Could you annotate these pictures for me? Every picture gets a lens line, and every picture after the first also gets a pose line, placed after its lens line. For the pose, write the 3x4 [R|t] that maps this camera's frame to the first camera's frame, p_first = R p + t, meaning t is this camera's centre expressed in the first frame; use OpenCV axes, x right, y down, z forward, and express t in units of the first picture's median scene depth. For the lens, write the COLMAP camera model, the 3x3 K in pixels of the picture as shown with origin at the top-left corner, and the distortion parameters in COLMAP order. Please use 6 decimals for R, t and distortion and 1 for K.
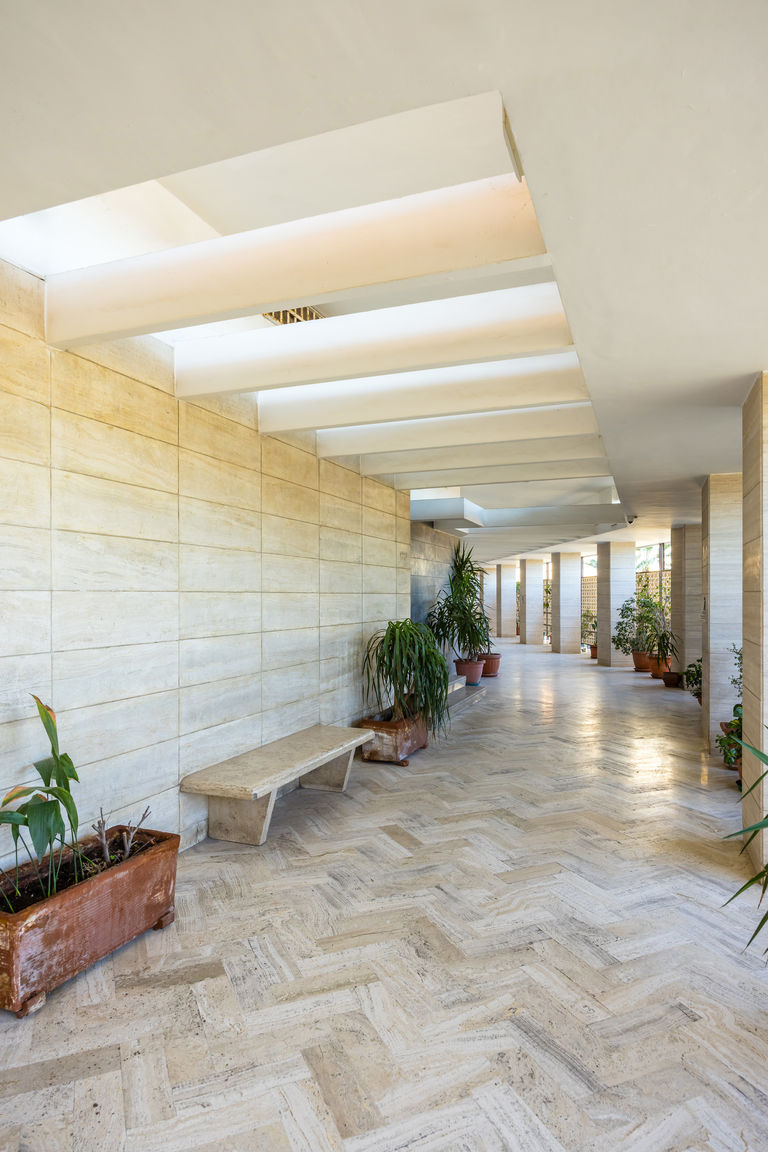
lens RADIAL K [[690.0, 0, 380.4], [0, 690.0, 595.7], [0, 0, 1]] dist [-0.001262, 0.000590]
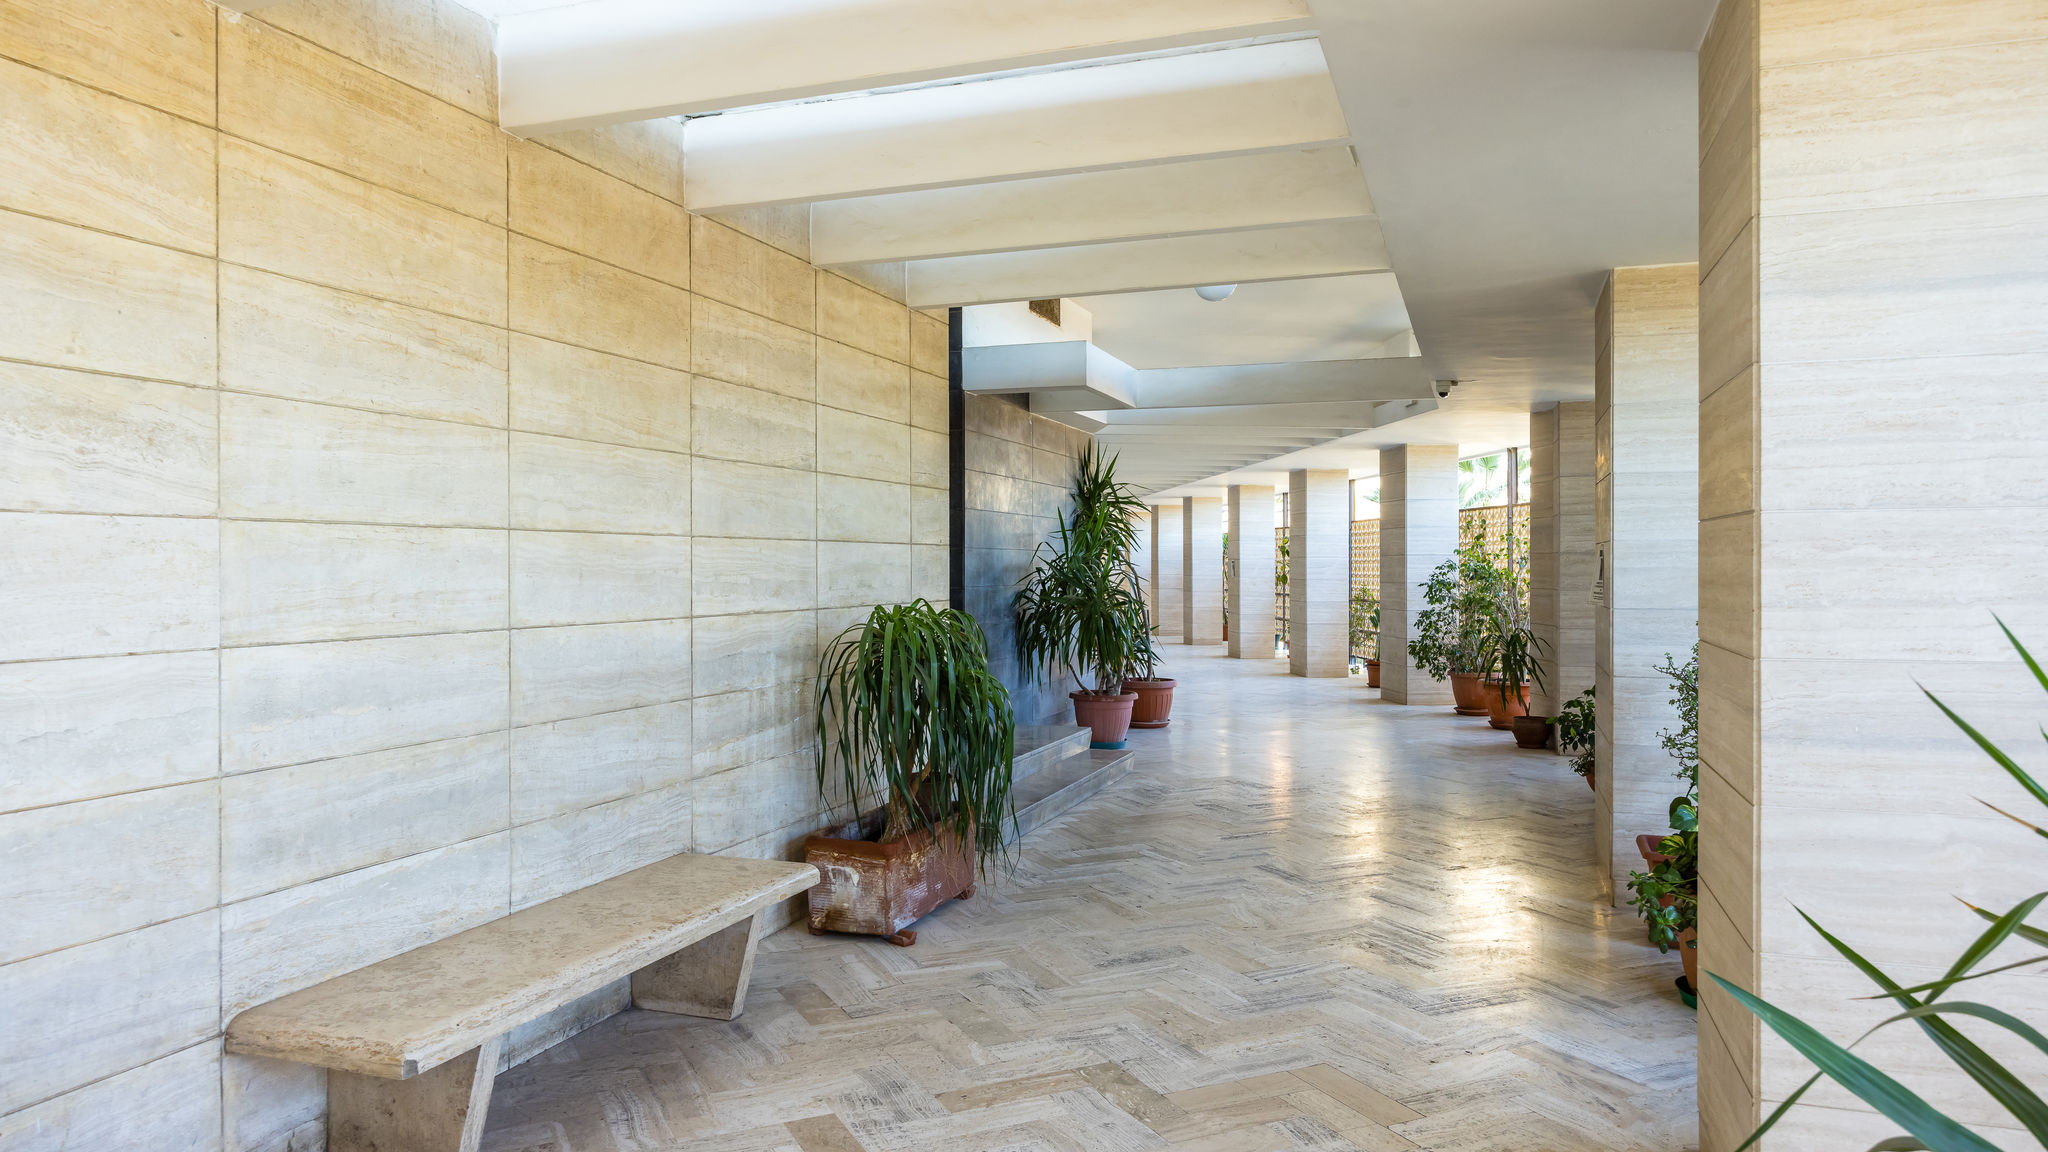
lens RADIAL K [[1347.4, 0, 1020.0], [0, 1347.4, 571.5], [0, 0, 1]] dist [-0.000410, -0.002759]
pose [[0.999434, -0.001284, 0.033602, 0.091481], [0.001137, 0.999990, 0.004410, 0.015644], [-0.033608, -0.004369, 0.999426, 0.200199]]
